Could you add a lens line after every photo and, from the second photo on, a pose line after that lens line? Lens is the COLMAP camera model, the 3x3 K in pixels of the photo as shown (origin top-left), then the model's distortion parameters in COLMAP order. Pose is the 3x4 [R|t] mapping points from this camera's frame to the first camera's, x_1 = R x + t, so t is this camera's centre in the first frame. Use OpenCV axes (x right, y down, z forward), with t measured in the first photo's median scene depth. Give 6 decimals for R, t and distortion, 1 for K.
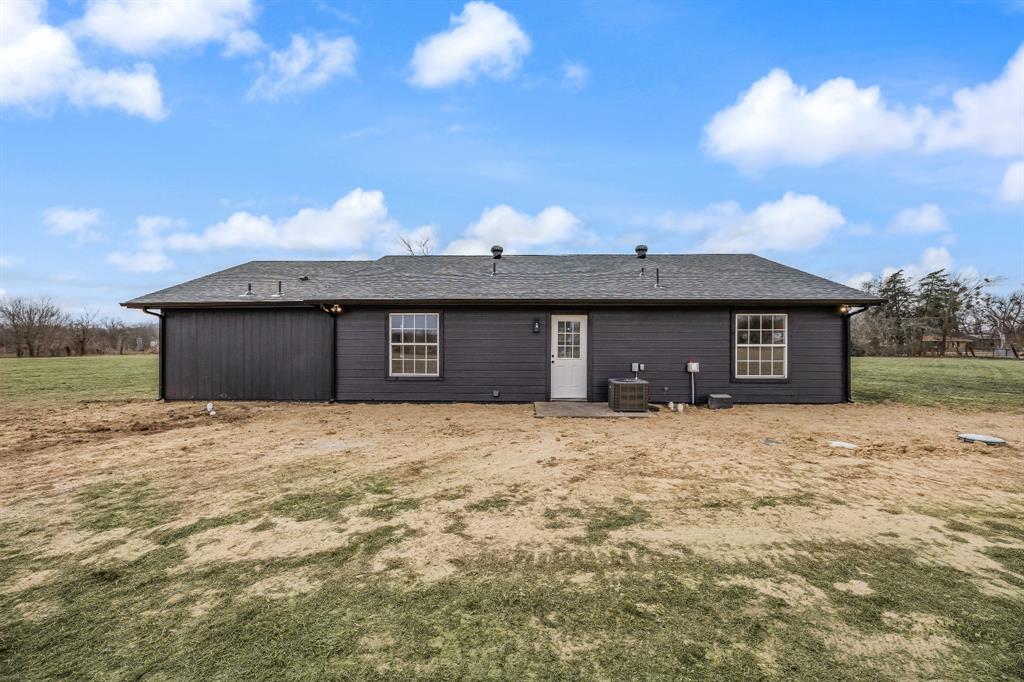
lens RADIAL K [[403.0, 0, 513.6], [0, 403.0, 338.3], [0, 0, 1]] dist [0.004153, 0.000232]
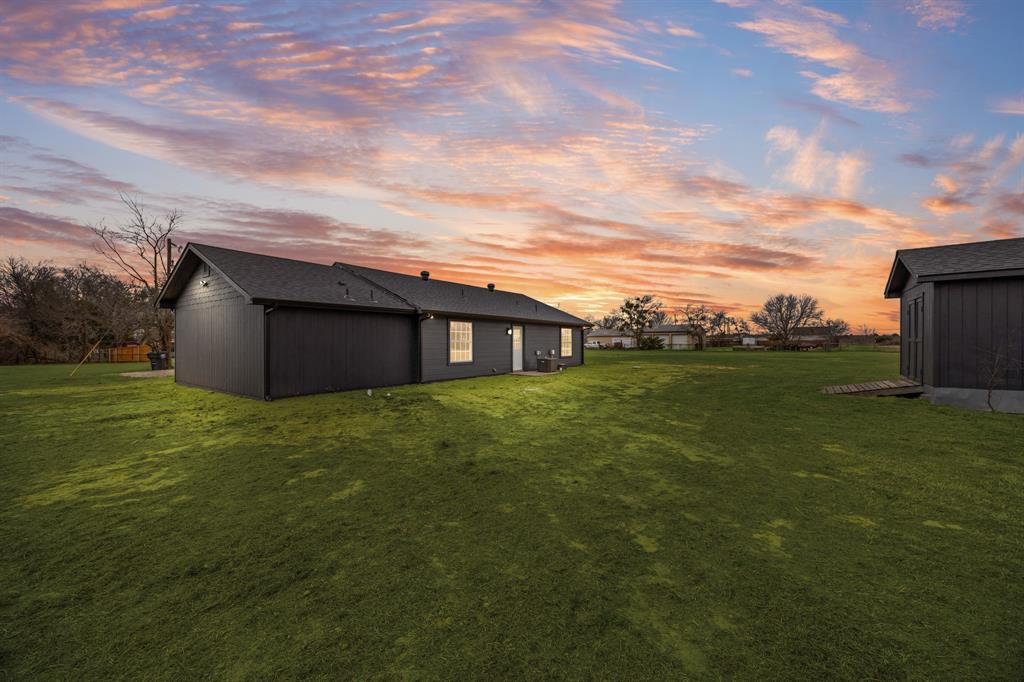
lens RADIAL K [[403.0, 0, 513.6], [0, 403.0, 338.3], [0, 0, 1]] dist [0.004153, 0.000232]
pose [[0.536485, -0.000260, 0.843910, -1.384723], [0.002749, 0.999995, -0.001439, 0.007364], [-0.843905, 0.003091, 0.536483, -0.002453]]
